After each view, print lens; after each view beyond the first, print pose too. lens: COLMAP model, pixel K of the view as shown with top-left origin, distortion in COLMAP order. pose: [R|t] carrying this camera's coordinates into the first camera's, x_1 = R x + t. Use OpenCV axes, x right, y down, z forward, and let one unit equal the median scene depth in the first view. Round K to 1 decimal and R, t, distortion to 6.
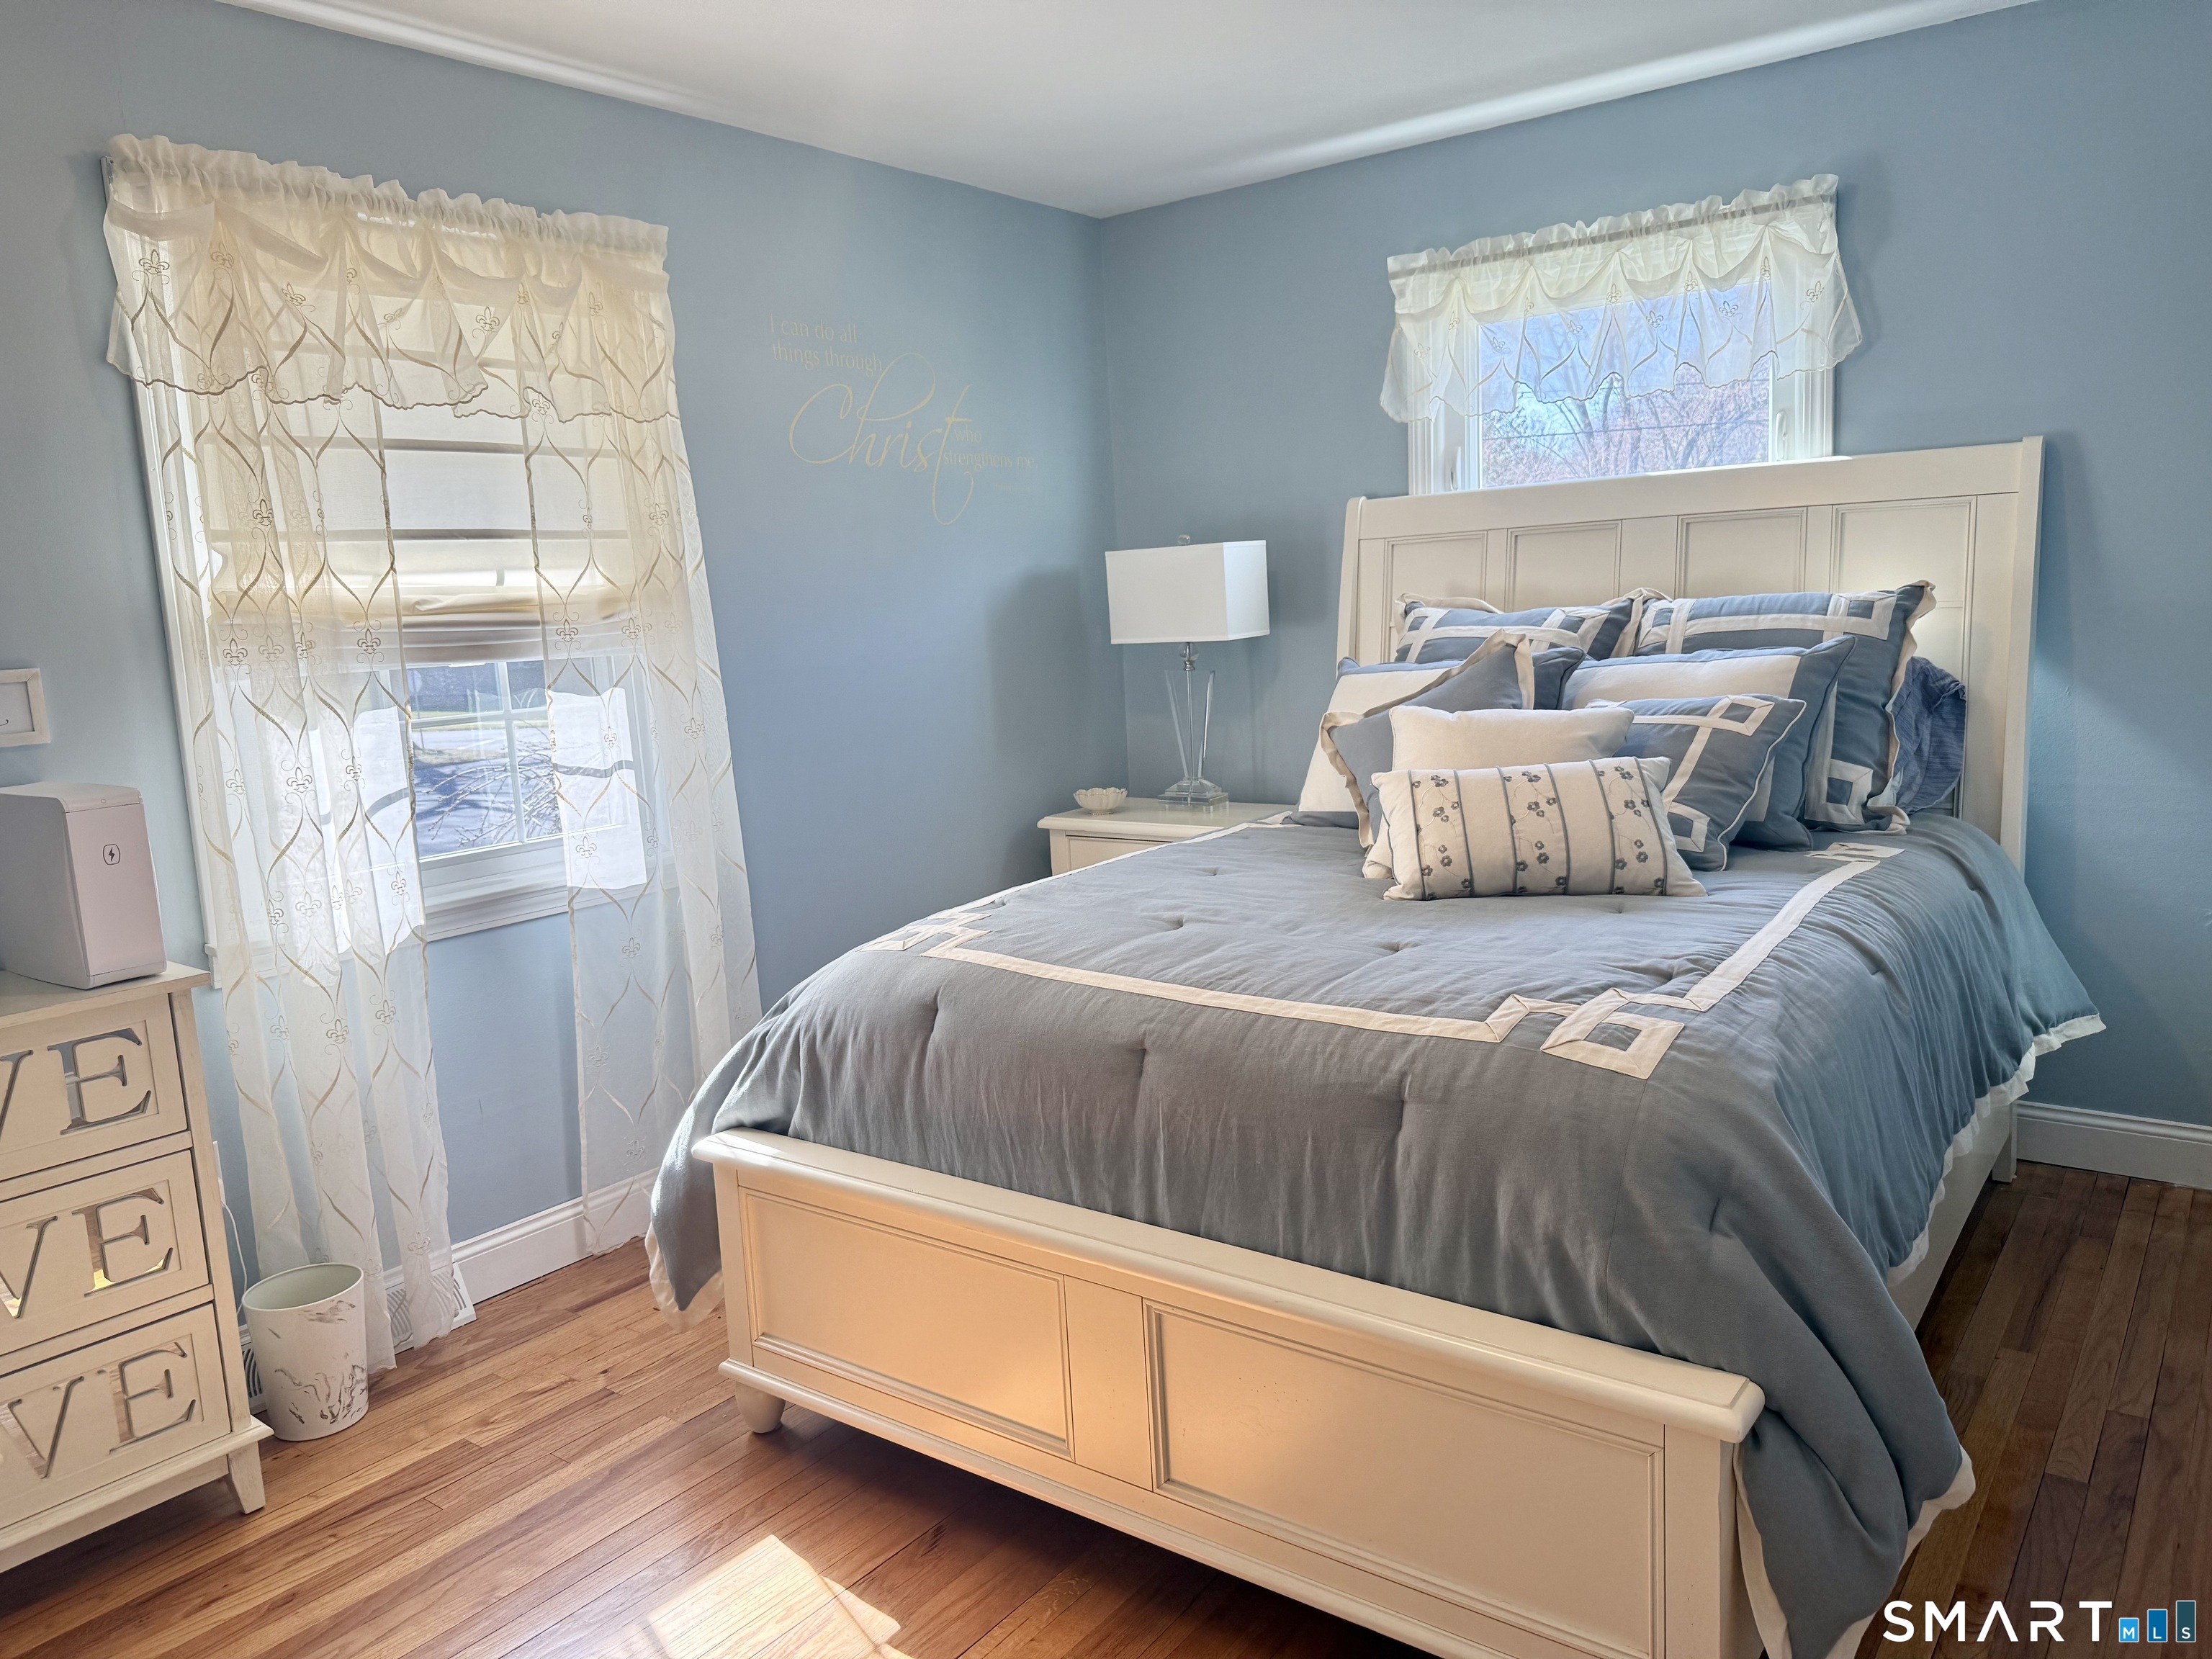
lens RADIAL K [[1548.4, 0, 1096.5], [0, 1548.4, 824.2], [0, 0, 1]] dist [0.069693, -0.088933]
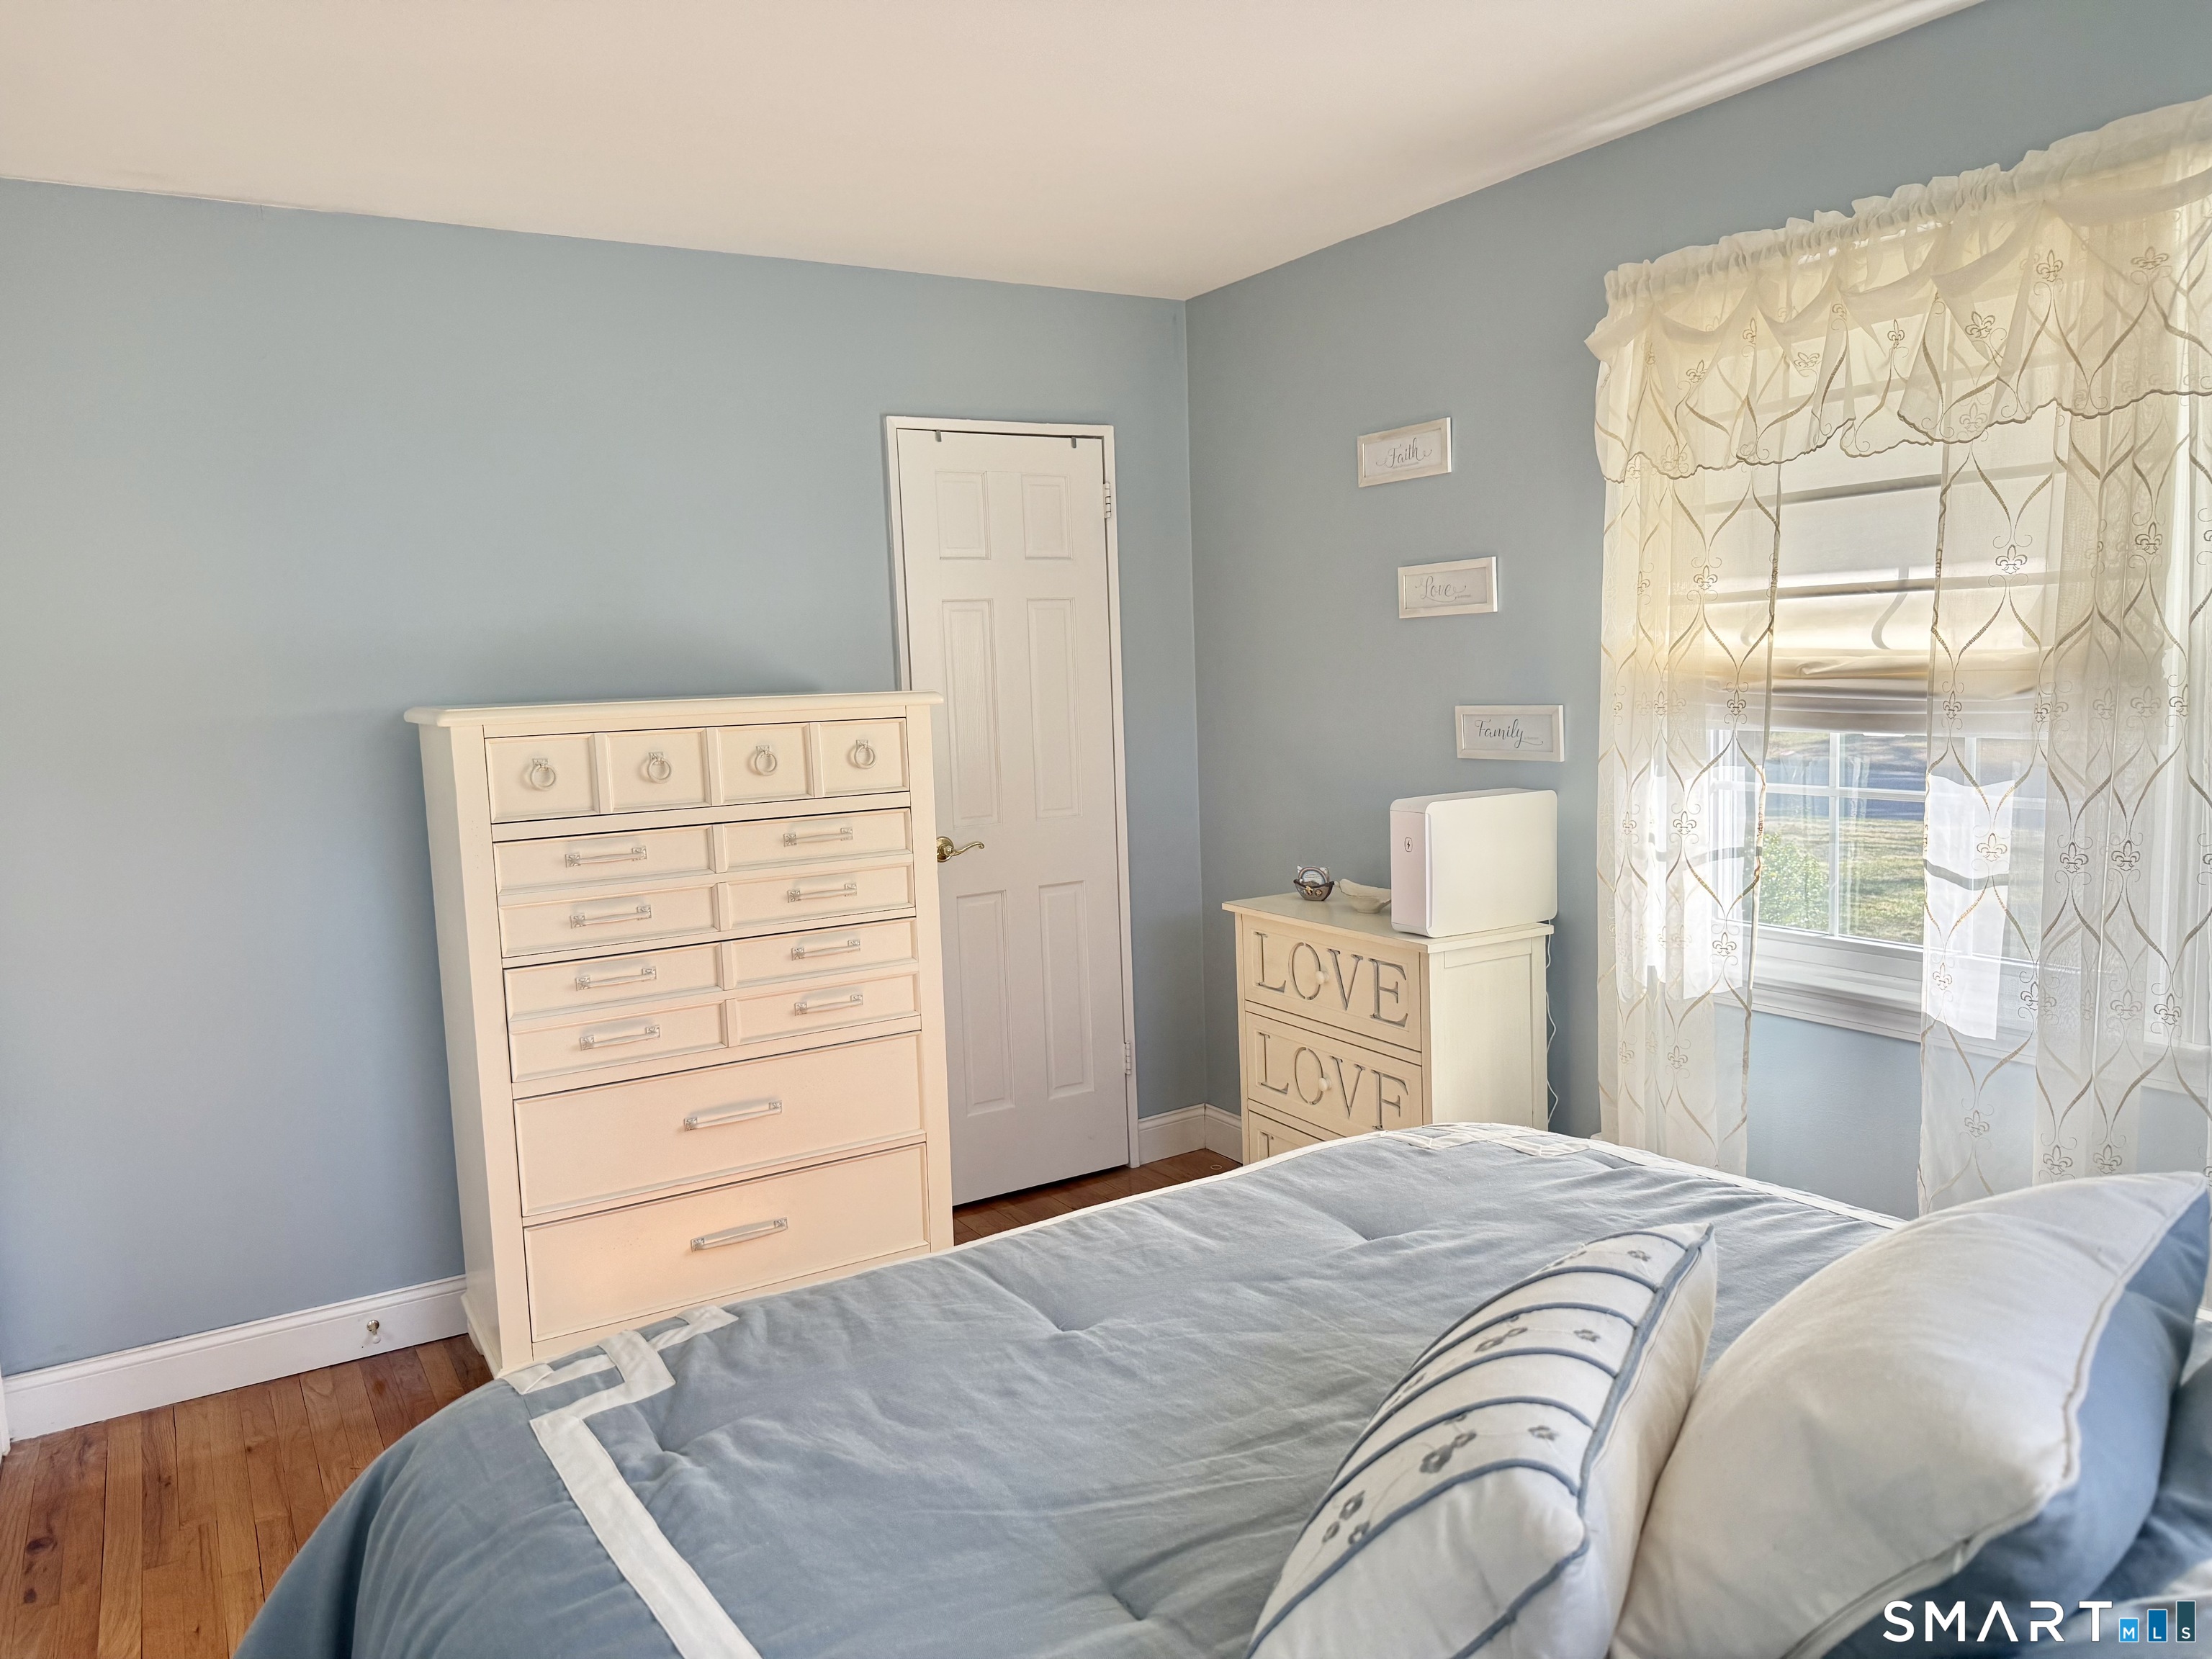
lens RADIAL K [[1548.4, 0, 1096.8], [0, 1548.4, 834.8], [0, 0, 1]] dist [0.069693, -0.088933]
pose [[-0.355758, 0.167600, -0.919427, 0.598238], [-0.093147, 0.972531, 0.213322, -0.205887], [0.929925, 0.161533, -0.330374, 0.947948]]
